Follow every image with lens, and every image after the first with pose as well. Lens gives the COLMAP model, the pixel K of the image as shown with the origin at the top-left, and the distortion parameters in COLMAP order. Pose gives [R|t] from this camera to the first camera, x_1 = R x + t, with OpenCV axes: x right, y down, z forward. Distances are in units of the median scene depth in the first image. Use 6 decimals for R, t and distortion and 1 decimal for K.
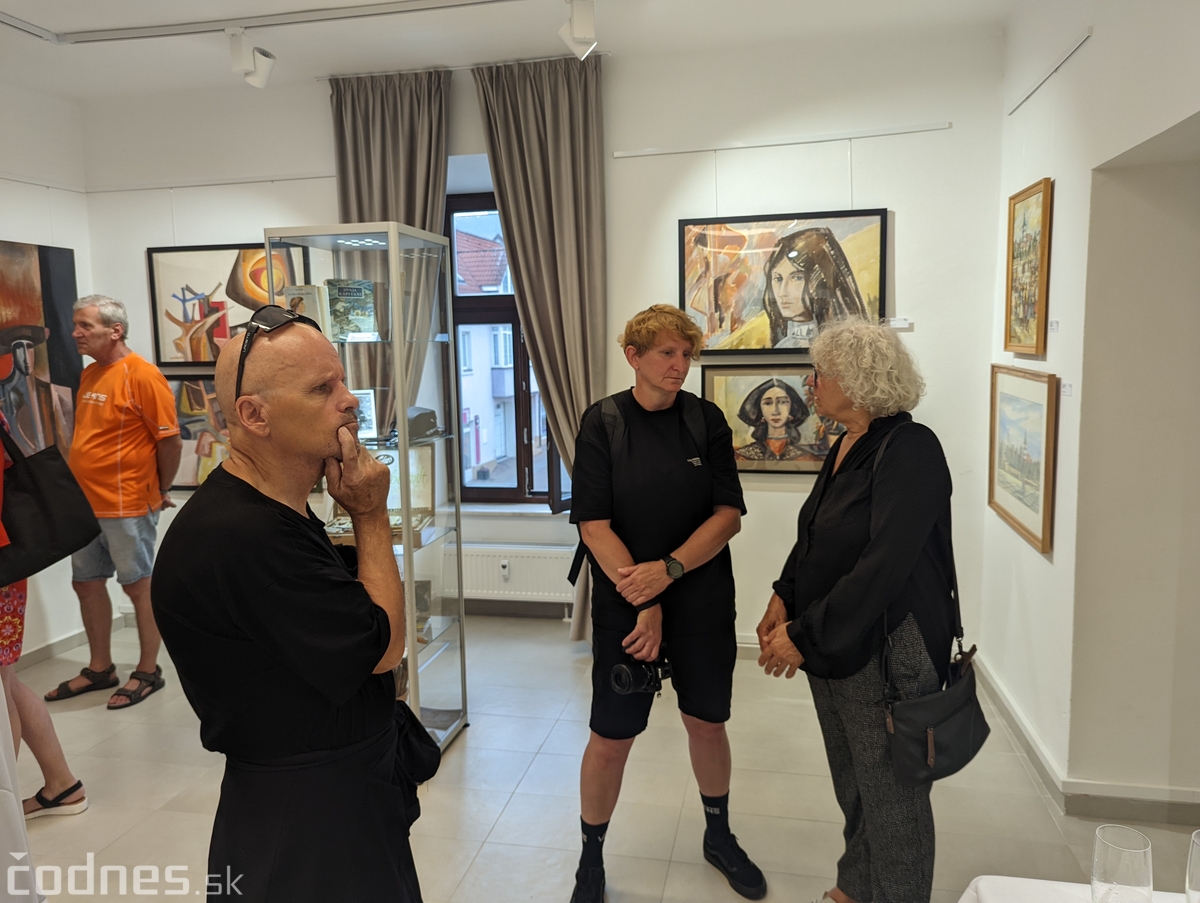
lens RADIAL K [[874.9, 0, 606.5], [0, 874.9, 436.9], [0, 0, 1]] dist [0.015732, -0.005056]
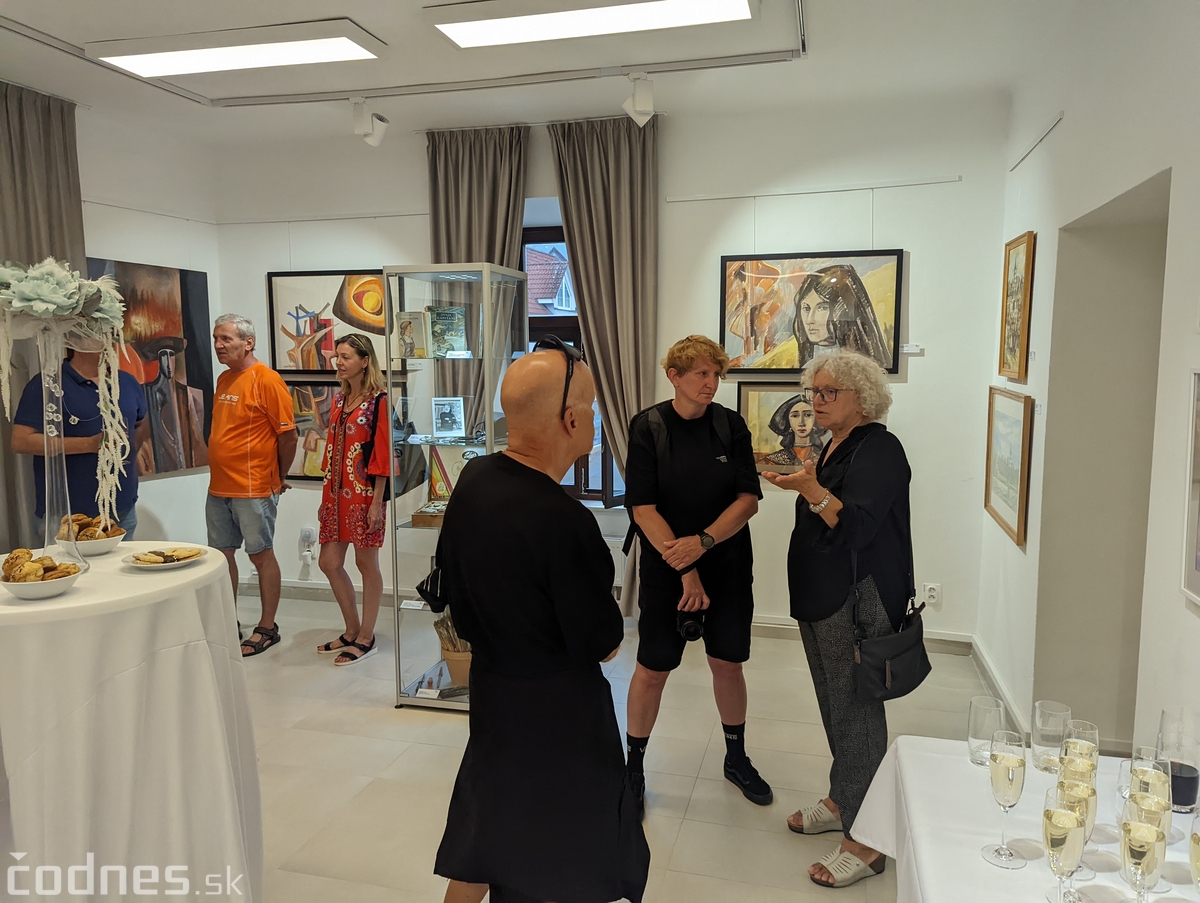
lens RADIAL K [[874.9, 0, 606.5], [0, 874.9, 436.9], [0, 0, 1]] dist [0.015732, -0.005056]
pose [[0.998140, 0.023757, -0.056137, 0.001243], [-0.024477, 0.999626, -0.012163, 0.009653], [0.055827, 0.013514, 0.998349, -0.168555]]
